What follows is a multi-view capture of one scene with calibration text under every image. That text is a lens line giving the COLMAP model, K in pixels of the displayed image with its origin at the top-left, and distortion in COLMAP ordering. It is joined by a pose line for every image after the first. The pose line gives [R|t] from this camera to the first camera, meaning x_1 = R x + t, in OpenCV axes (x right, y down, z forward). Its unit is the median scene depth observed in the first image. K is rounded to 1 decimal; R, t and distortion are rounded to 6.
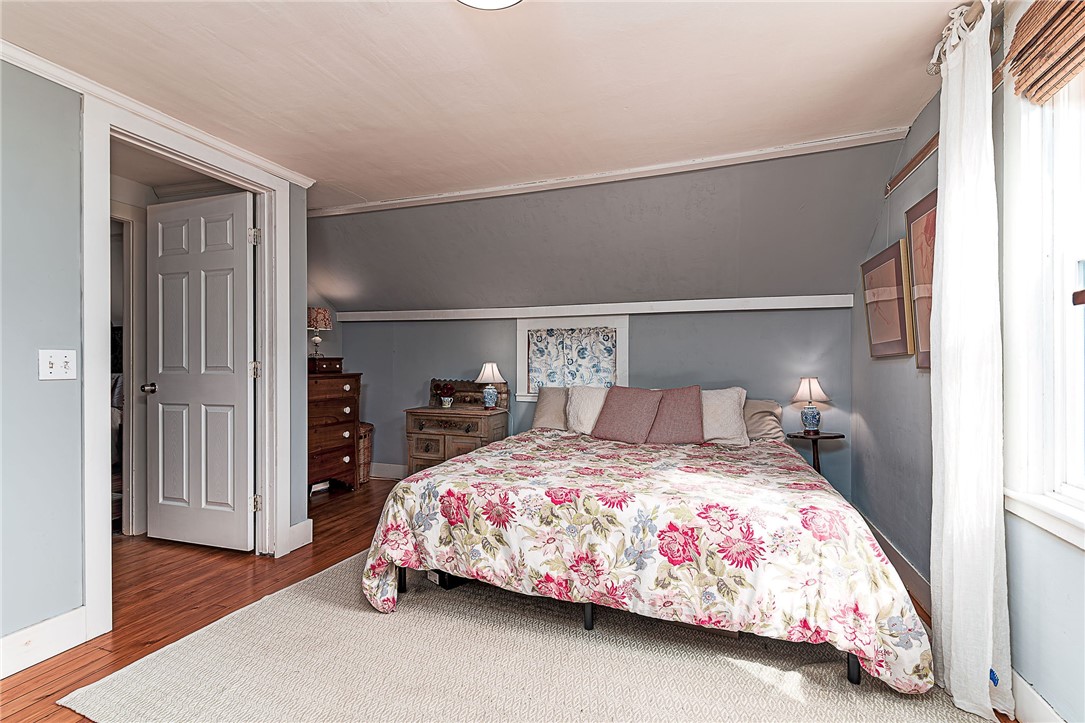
lens RADIAL K [[496.1, 0, 536.5], [0, 496.1, 358.1], [0, 0, 1]] dist [0.019209, -0.002489]
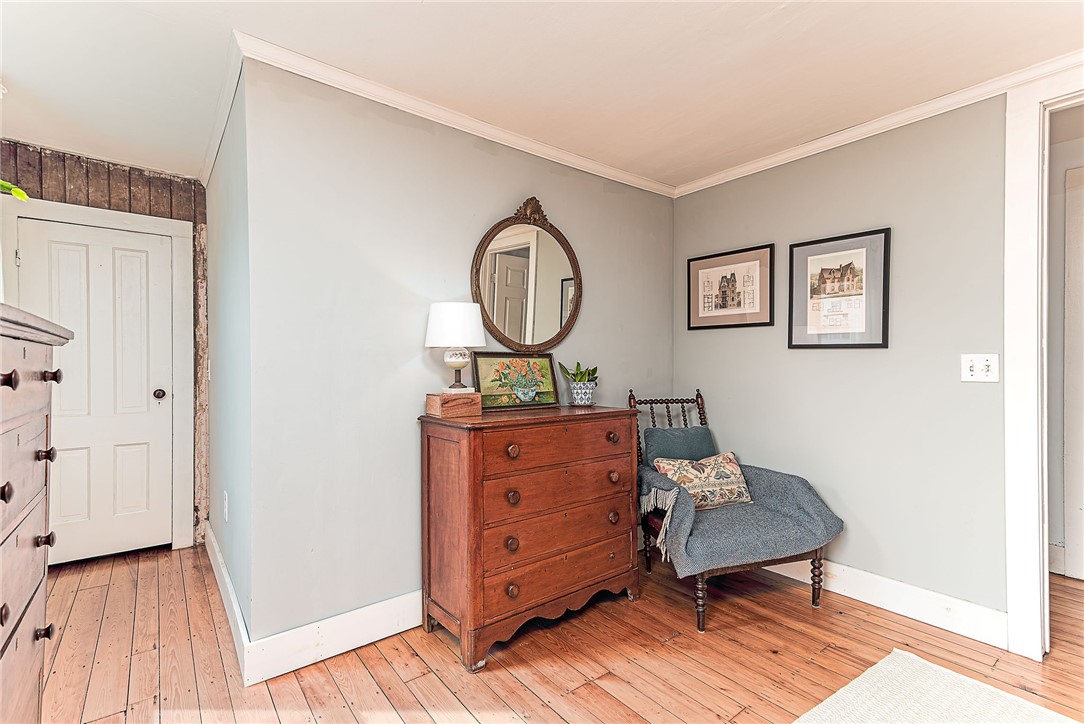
lens RADIAL K [[495.7, 0, 539.1], [0, 495.7, 366.4], [0, 0, 1]] dist [0.019209, -0.002489]
pose [[-0.531584, 0.006135, -0.846984, 0.199406], [0.008368, 0.999963, 0.001991, -0.000183], [0.846965, -0.006029, -0.531615, 0.359243]]
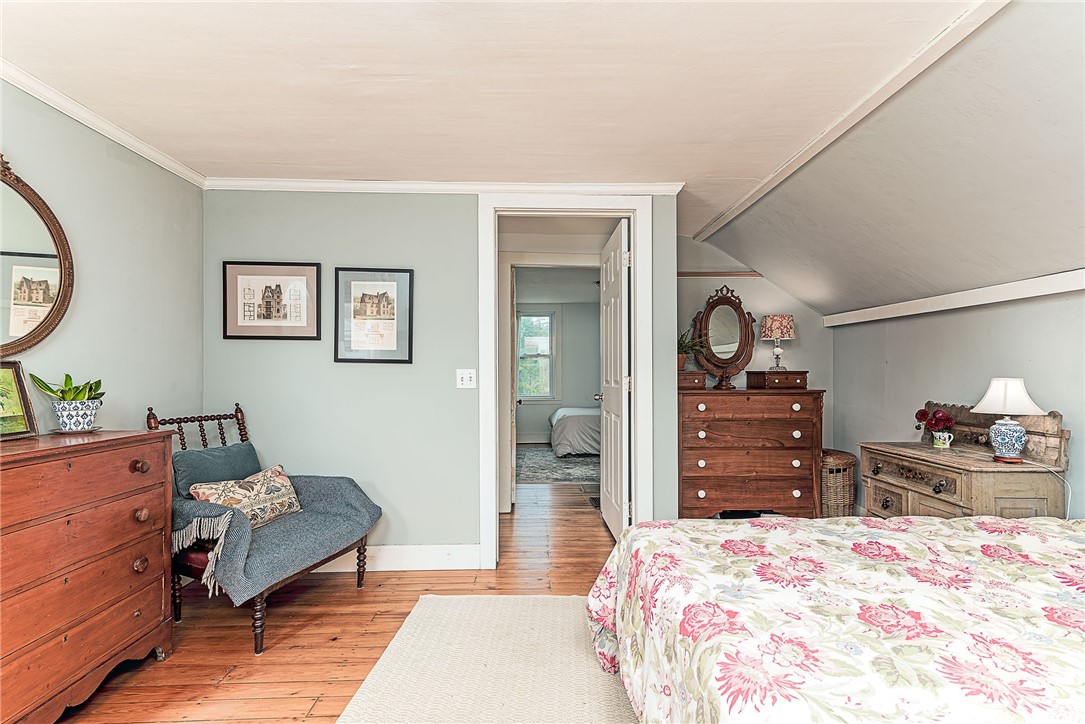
lens RADIAL K [[496.1, 0, 546.8], [0, 496.1, 371.5], [0, 0, 1]] dist [0.019209, -0.002489]
pose [[0.367972, -0.005749, -0.929819, 0.245092], [0.008238, 0.999962, -0.002922, -0.001215], [0.929800, -0.006585, 0.368006, 0.311760]]
